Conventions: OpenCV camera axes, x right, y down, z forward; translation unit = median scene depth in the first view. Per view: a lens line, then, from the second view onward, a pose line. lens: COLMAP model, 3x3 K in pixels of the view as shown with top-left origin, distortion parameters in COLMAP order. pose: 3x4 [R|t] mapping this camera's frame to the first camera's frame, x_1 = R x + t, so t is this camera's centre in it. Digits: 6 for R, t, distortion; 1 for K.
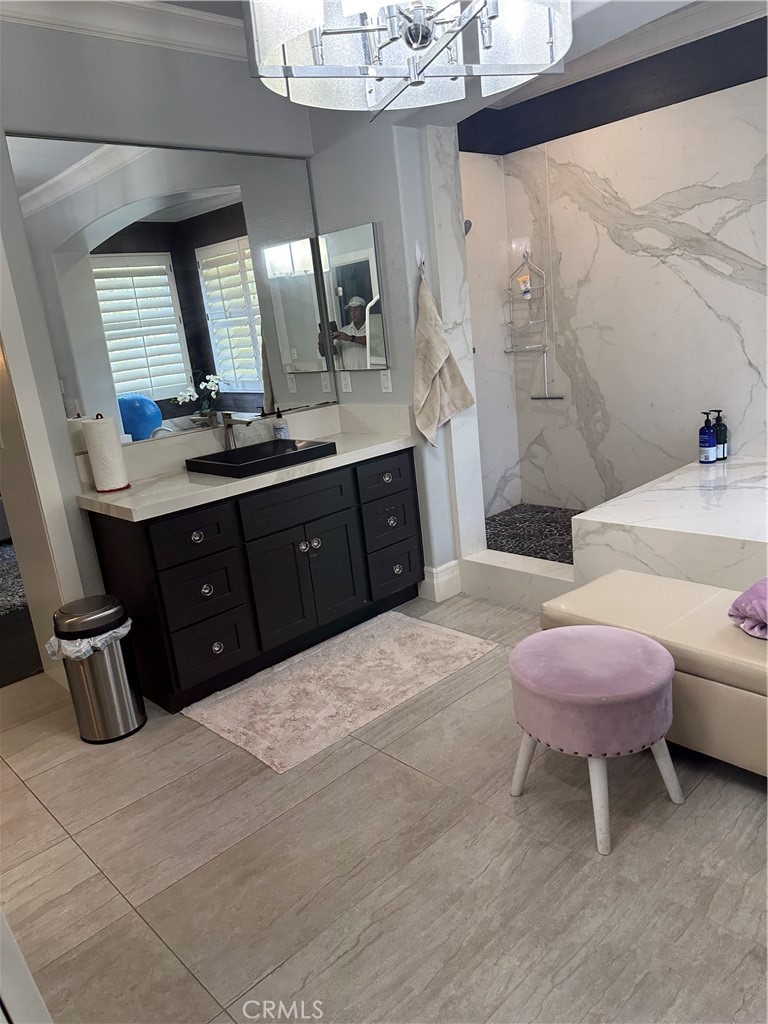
lens RADIAL K [[725.9, 0, 356.1], [0, 725.9, 514.2], [0, 0, 1]] dist [0.036692, -0.047748]
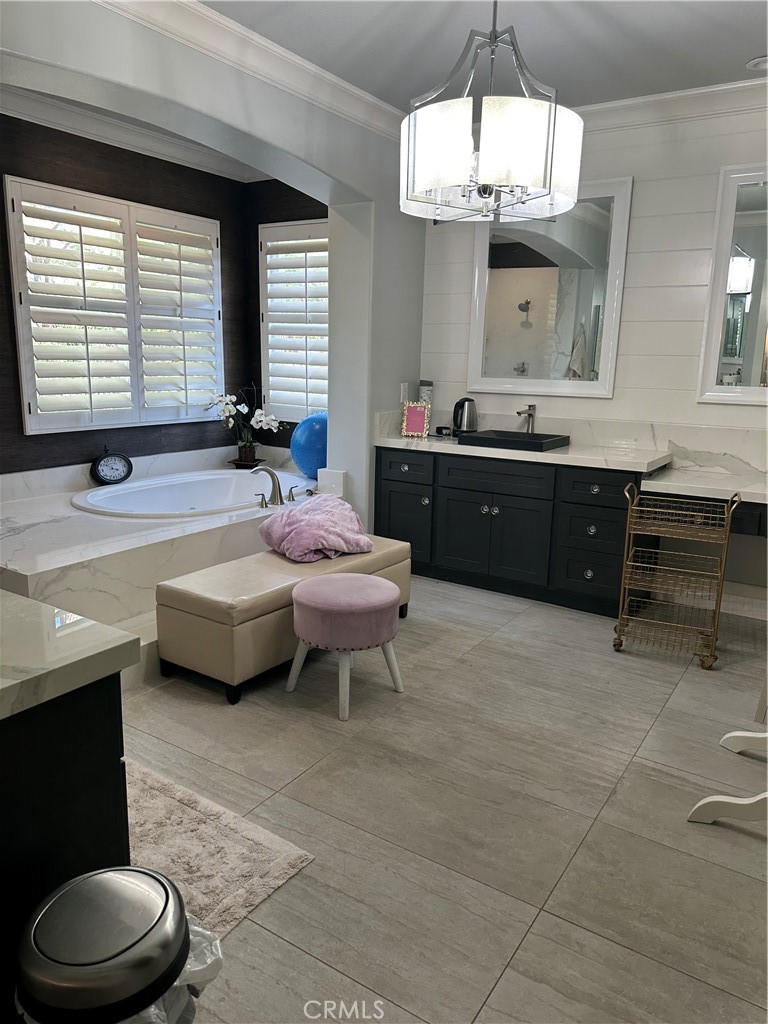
lens RADIAL K [[725.9, 0, 387.6], [0, 725.9, 516.8], [0, 0, 1]] dist [0.036692, -0.047748]
pose [[-0.248505, -0.125424, 0.960476, -0.715023], [0.248489, 0.950143, 0.188366, -0.131436], [-0.936215, 0.285478, -0.204949, 0.780641]]
